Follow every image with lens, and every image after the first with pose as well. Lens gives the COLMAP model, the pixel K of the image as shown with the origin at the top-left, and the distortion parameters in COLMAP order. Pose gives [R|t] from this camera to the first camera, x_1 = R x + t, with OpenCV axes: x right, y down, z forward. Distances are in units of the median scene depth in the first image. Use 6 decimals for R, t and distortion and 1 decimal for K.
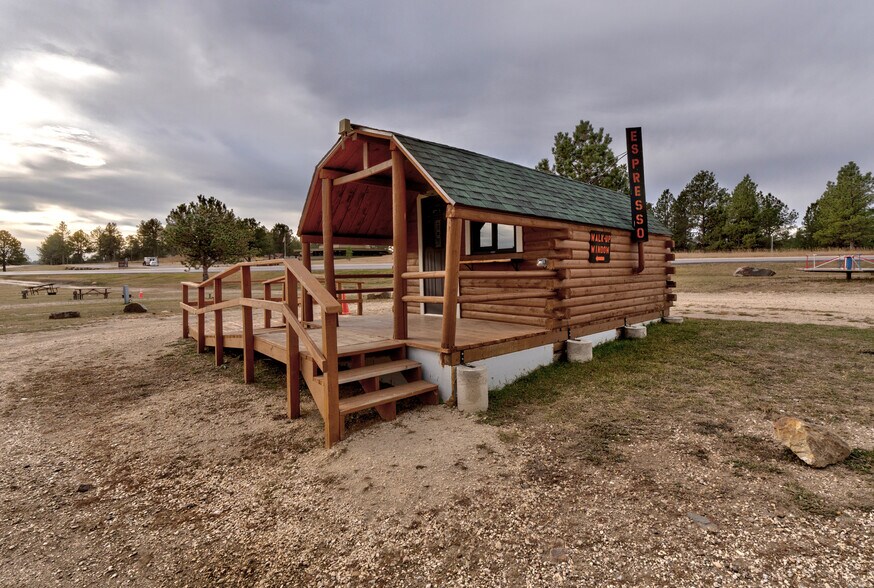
lens RADIAL K [[393.1, 0, 437.8], [0, 393.1, 273.1], [0, 0, 1]] dist [-0.000968, 0.000062]
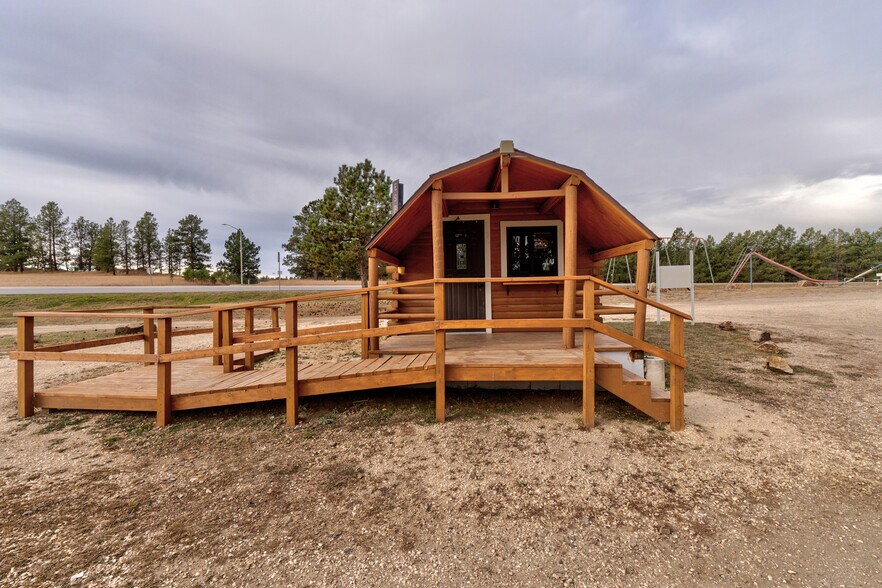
lens RADIAL K [[380.2, 0, 441.0], [0, 380.2, 294.0], [0, 0, 1]] dist [0.002310, -0.000491]
pose [[0.728229, -0.000889, 0.685334, -1.282647], [0.010140, 0.999904, -0.009478, 0.017581], [-0.685259, 0.013851, 0.728168, 0.497517]]
